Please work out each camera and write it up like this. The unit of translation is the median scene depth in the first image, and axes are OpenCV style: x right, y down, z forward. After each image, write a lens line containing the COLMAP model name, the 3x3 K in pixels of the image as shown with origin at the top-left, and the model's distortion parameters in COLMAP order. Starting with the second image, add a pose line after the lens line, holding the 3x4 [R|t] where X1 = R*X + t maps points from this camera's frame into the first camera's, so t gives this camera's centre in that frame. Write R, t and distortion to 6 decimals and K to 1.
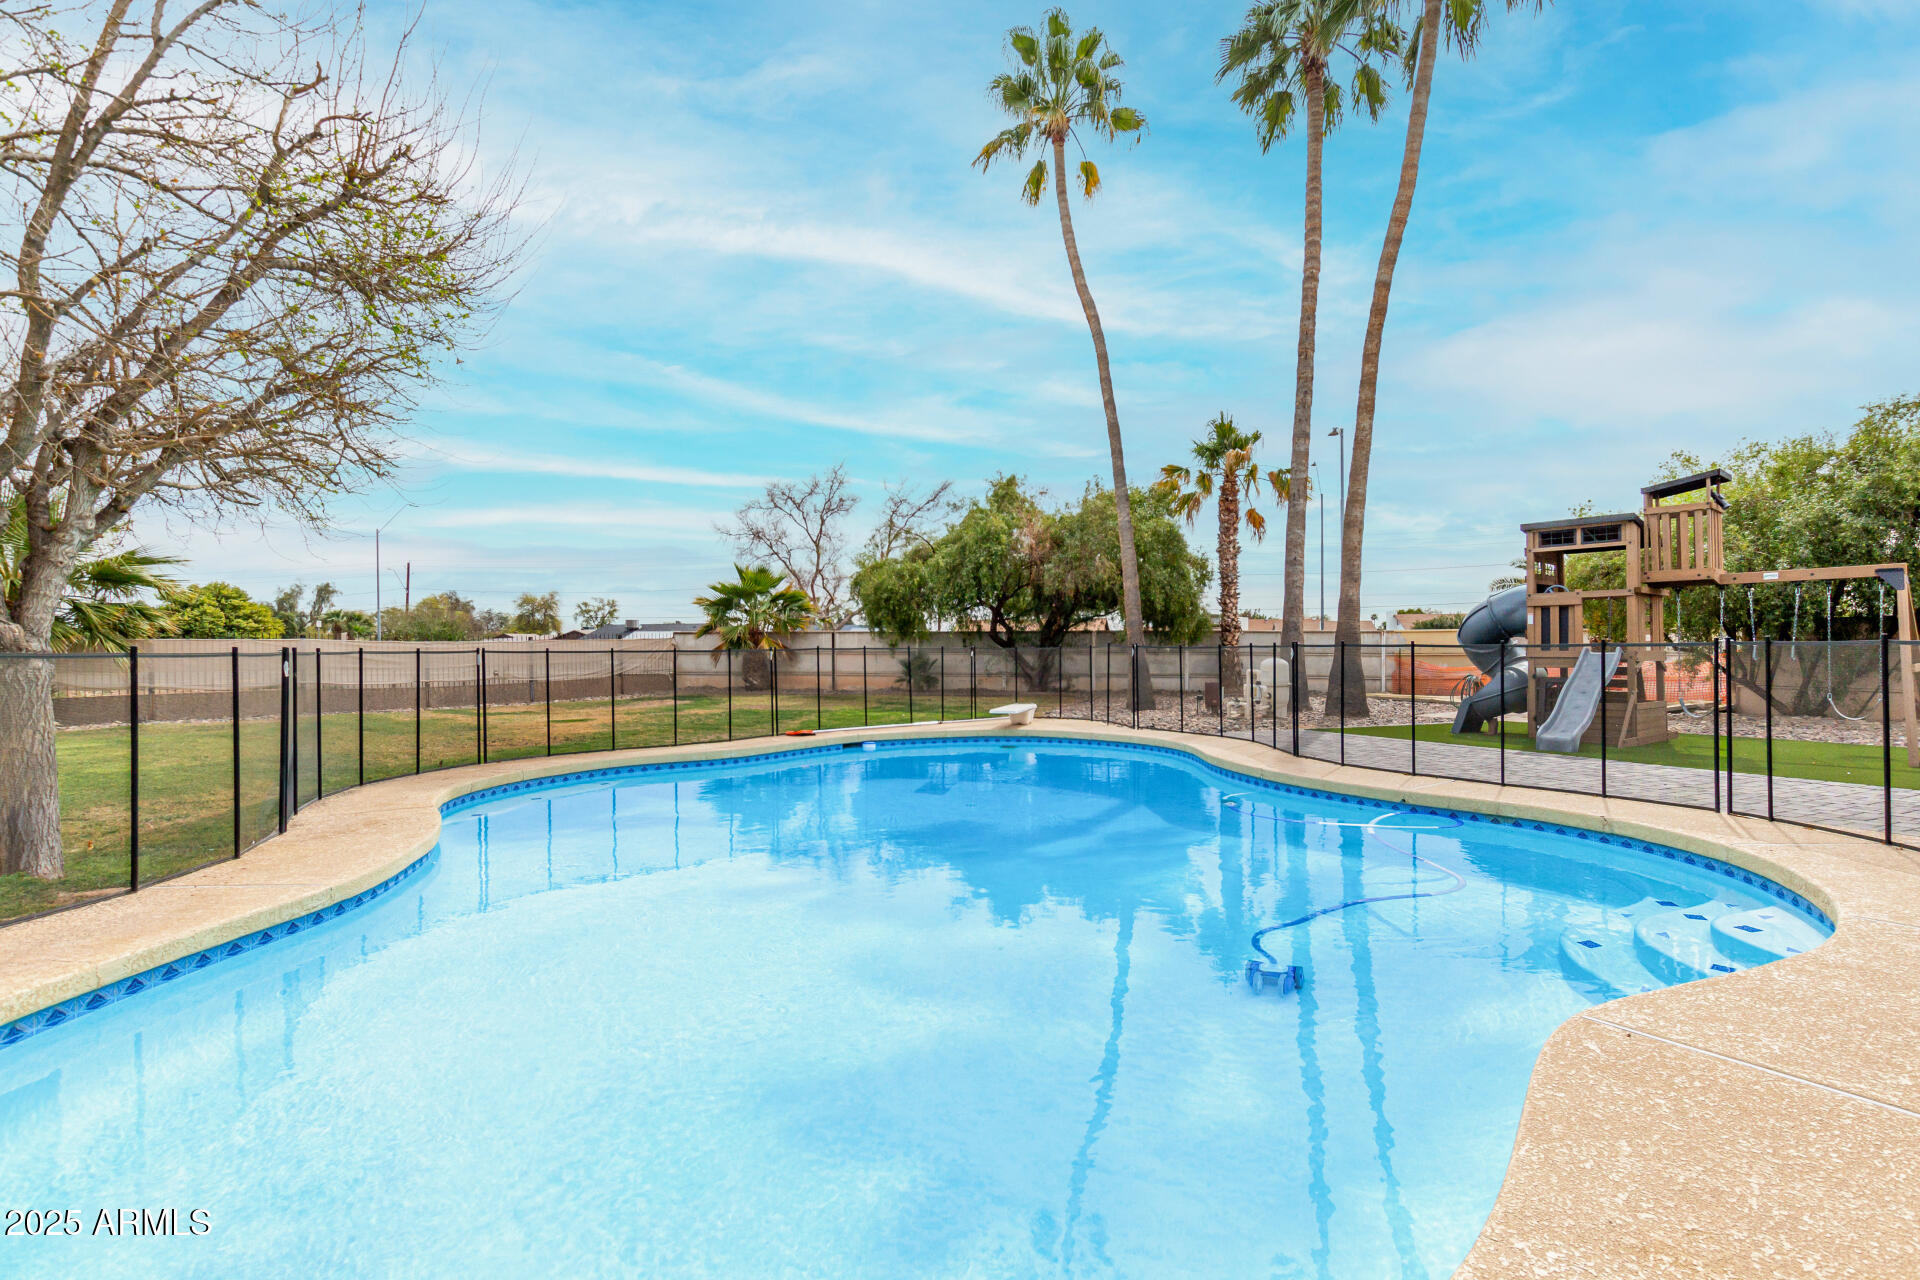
lens RADIAL K [[888.5, 0, 968.0], [0, 888.5, 648.0], [0, 0, 1]] dist [0.013425, -0.007315]
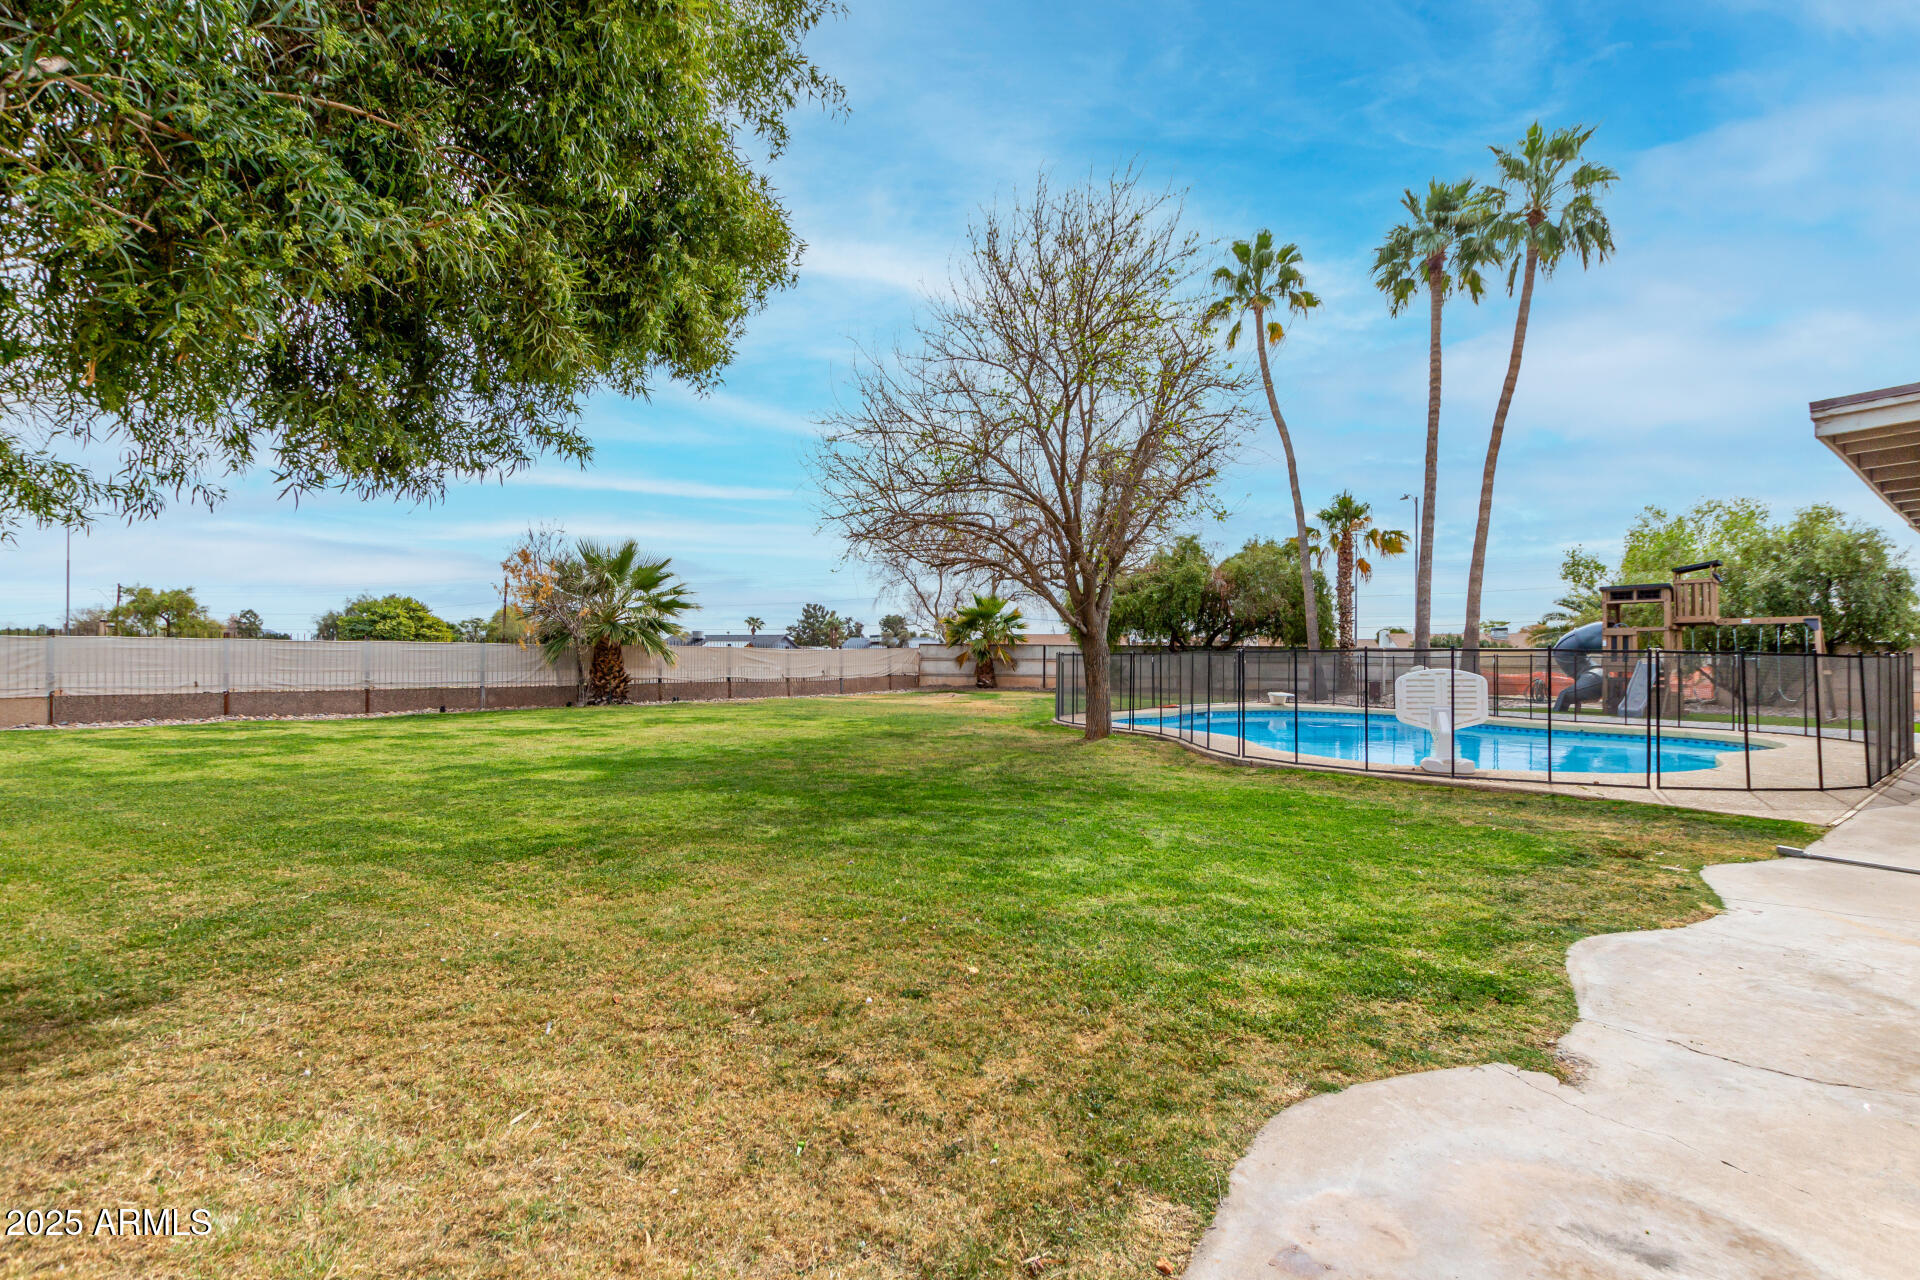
lens RADIAL K [[854.2, 0, 958.0], [0, 854.2, 661.4], [0, 0, 1]] dist [-0.002224, 0.000054]
pose [[0.999914, 0.007796, 0.010584, -0.420588], [-0.007833, 0.999963, 0.003439, 0.004408], [-0.010557, -0.003522, 0.999938, -0.416612]]
